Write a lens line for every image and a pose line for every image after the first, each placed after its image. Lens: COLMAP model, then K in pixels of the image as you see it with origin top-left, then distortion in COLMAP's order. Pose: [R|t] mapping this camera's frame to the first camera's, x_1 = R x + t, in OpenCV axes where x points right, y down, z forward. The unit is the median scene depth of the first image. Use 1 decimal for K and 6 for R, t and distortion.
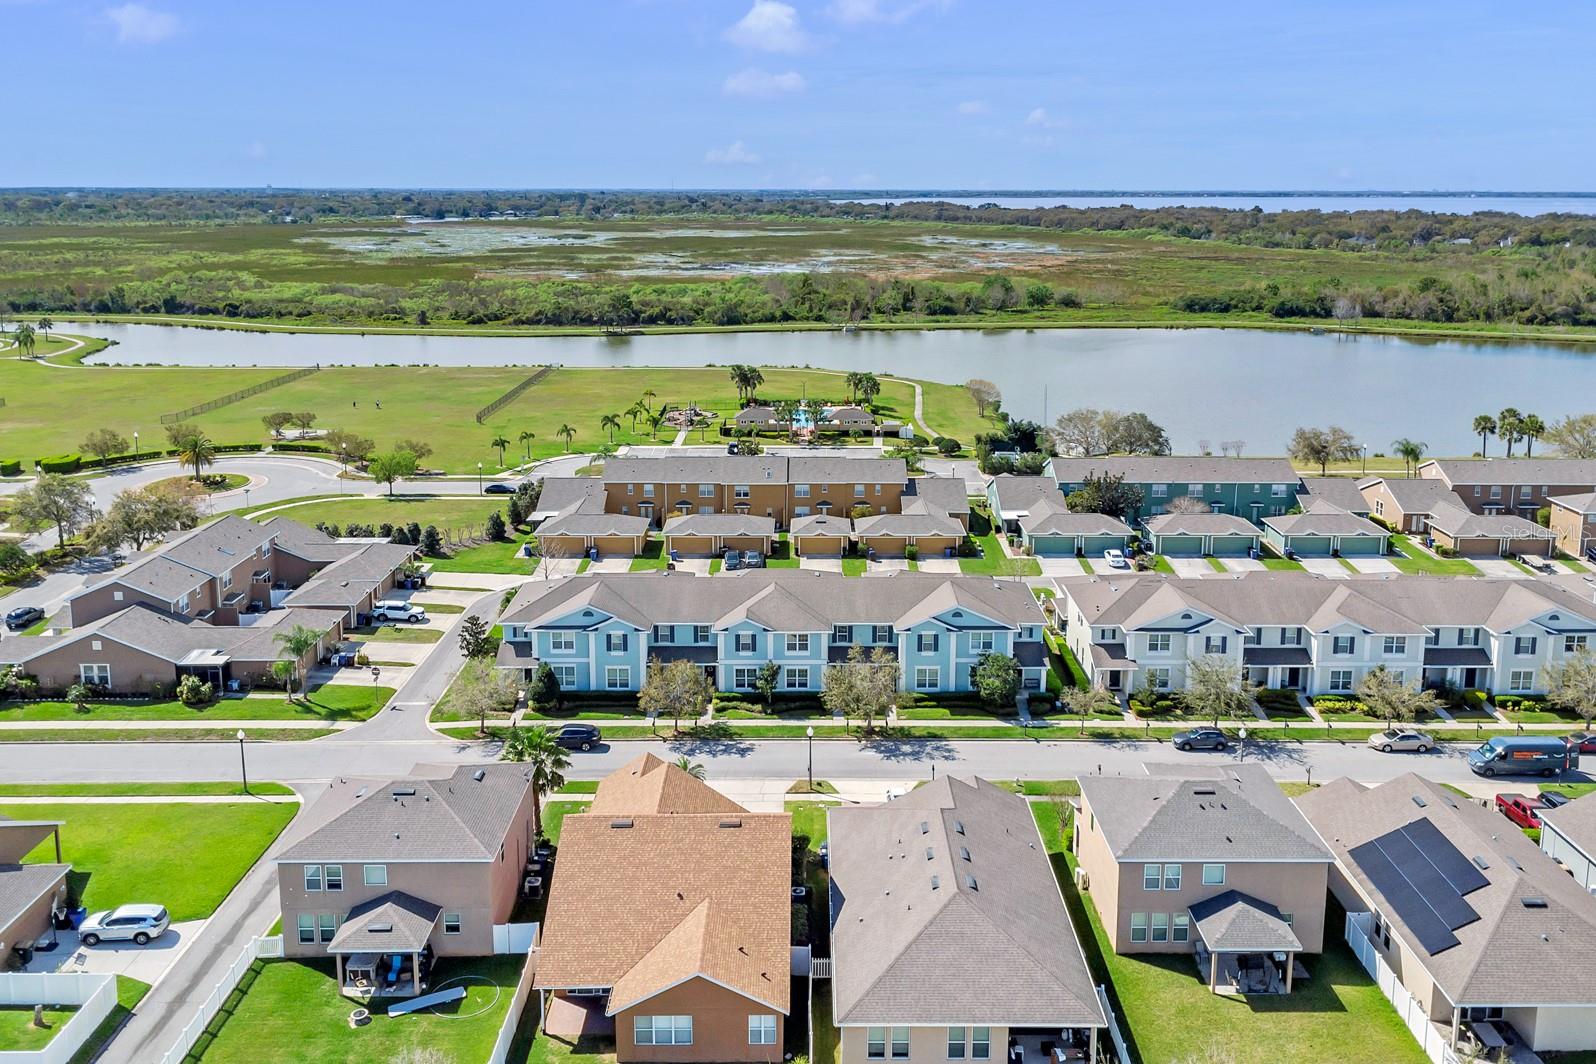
lens RADIAL K [[1241.0, 0, 798.0], [0, 1241.0, 532.0], [0, 0, 1]] dist [-0.001474, 0.006715]
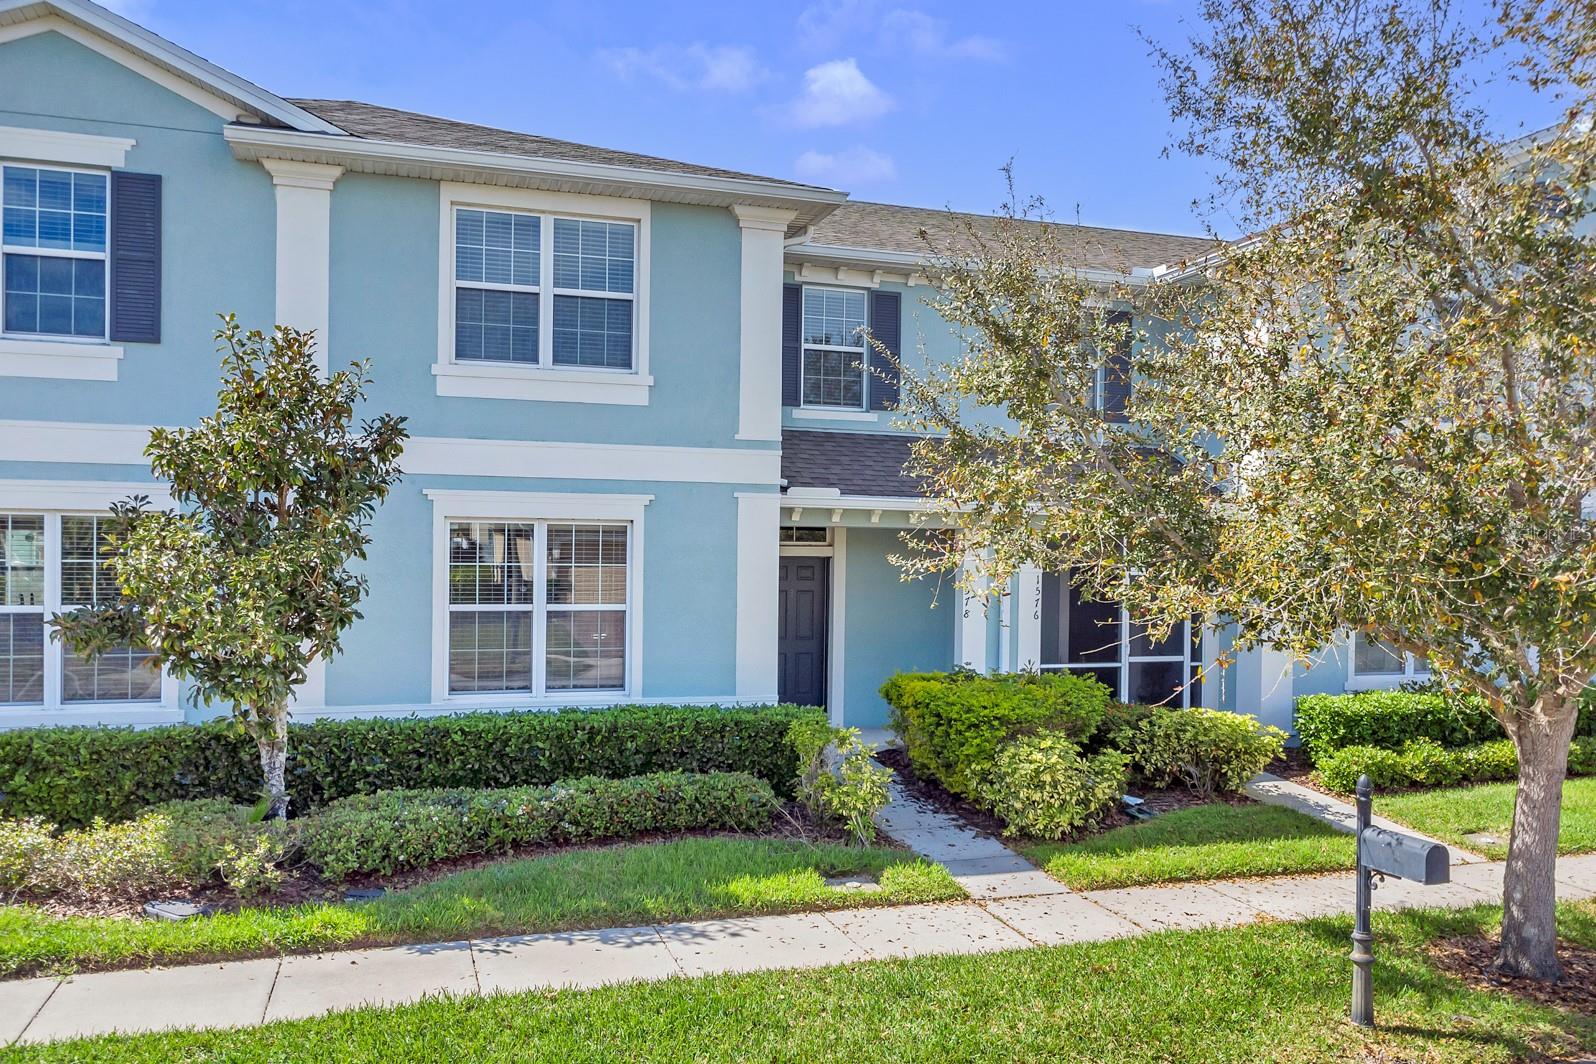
lens RADIAL K [[1241.0, 0, 798.0], [0, 1241.0, 532.0], [0, 0, 1]] dist [-0.001474, 0.006715]
pose [[0.949599, 0.017450, 0.312981, -0.014456], [0.066560, 0.964457, -0.255719, 0.143146], [-0.306319, 0.263662, 0.914686, 0.884336]]
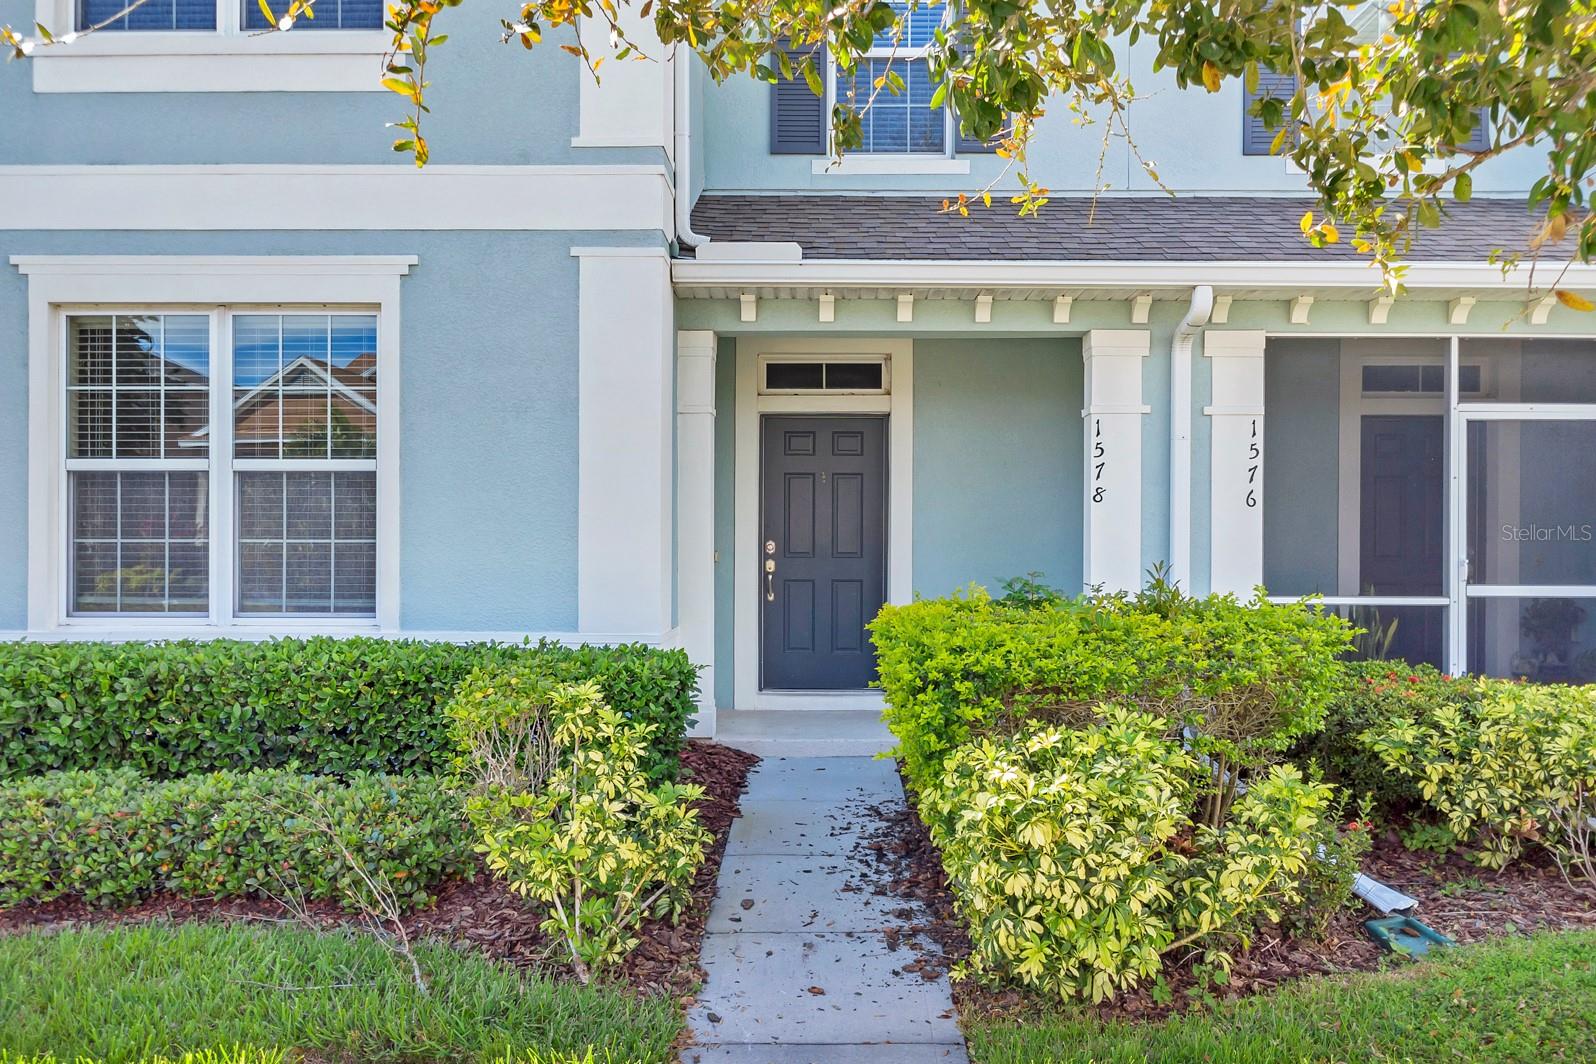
lens RADIAL K [[1241.0, 0, 798.0], [0, 1241.0, 532.0], [0, 0, 1]] dist [-0.001474, 0.006715]
pose [[0.999856, 0.004540, -0.016351, 0.030798], [-0.008730, 0.963871, -0.266225, 0.139060], [0.014551, 0.266330, 0.963772, 0.939074]]
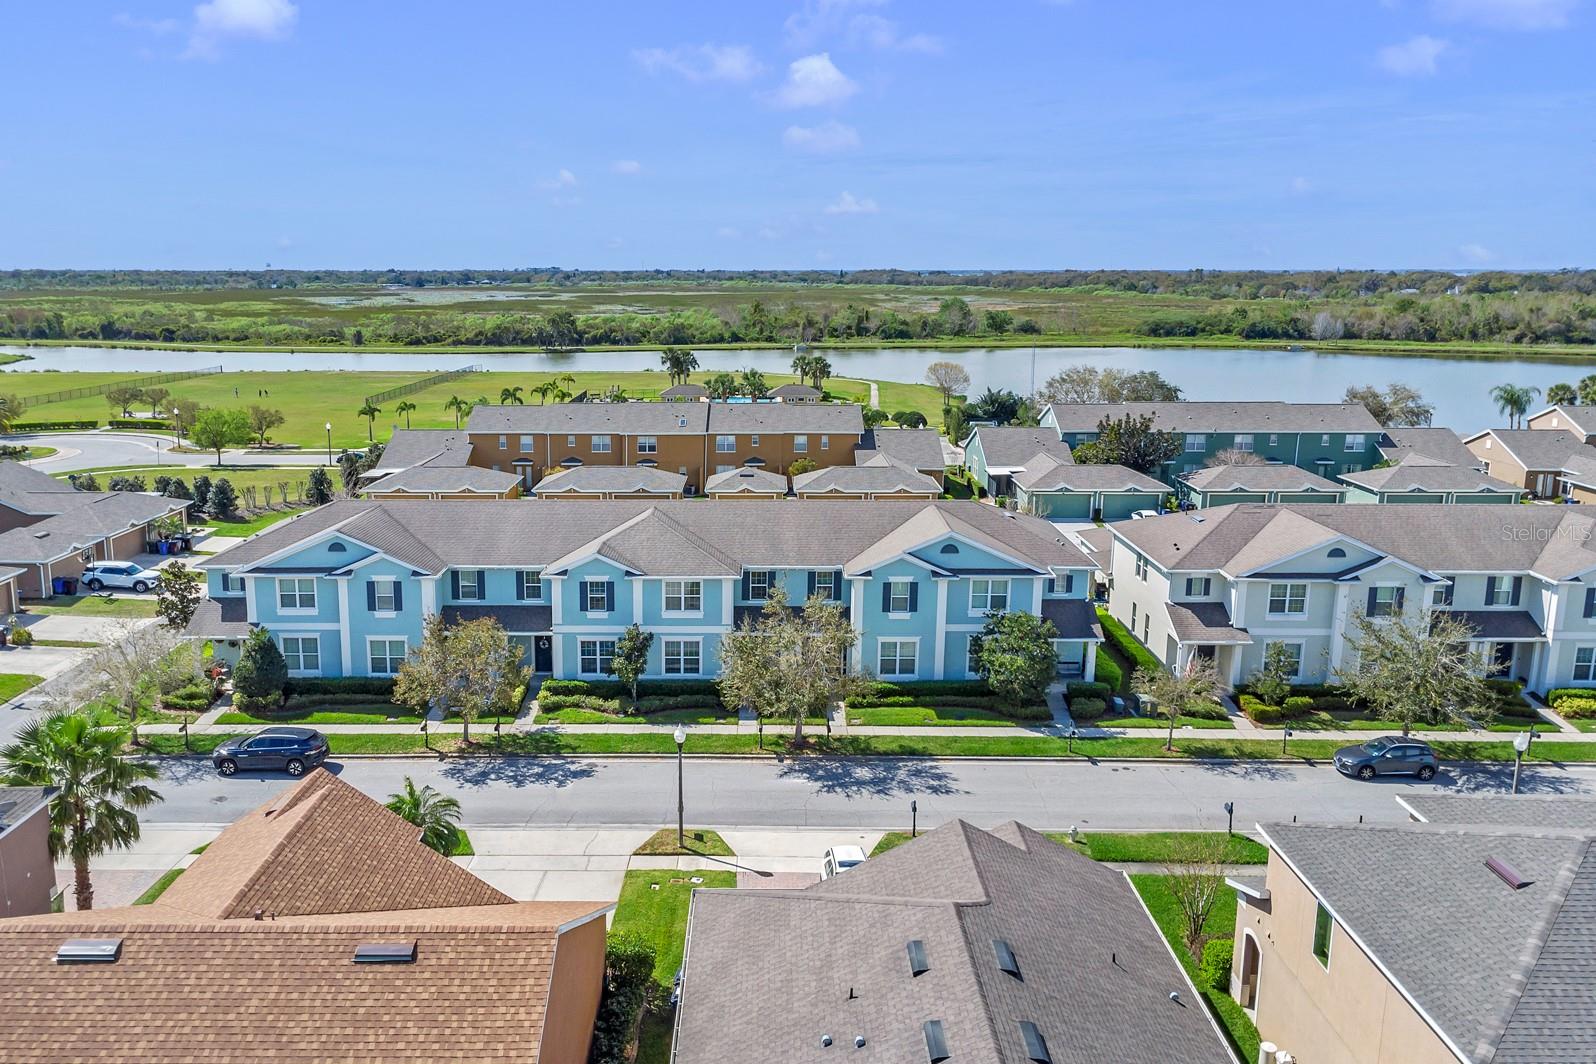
lens RADIAL K [[1156.9, 0, 810.9], [0, 1156.9, 525.1], [0, 0, 1]] dist [0.009430, -0.006070]
pose [[0.998731, 0.017369, 0.047279, 0.033901], [-0.014596, 0.998187, -0.058395, 0.085302], [-0.048207, 0.057631, 0.997173, 0.431431]]
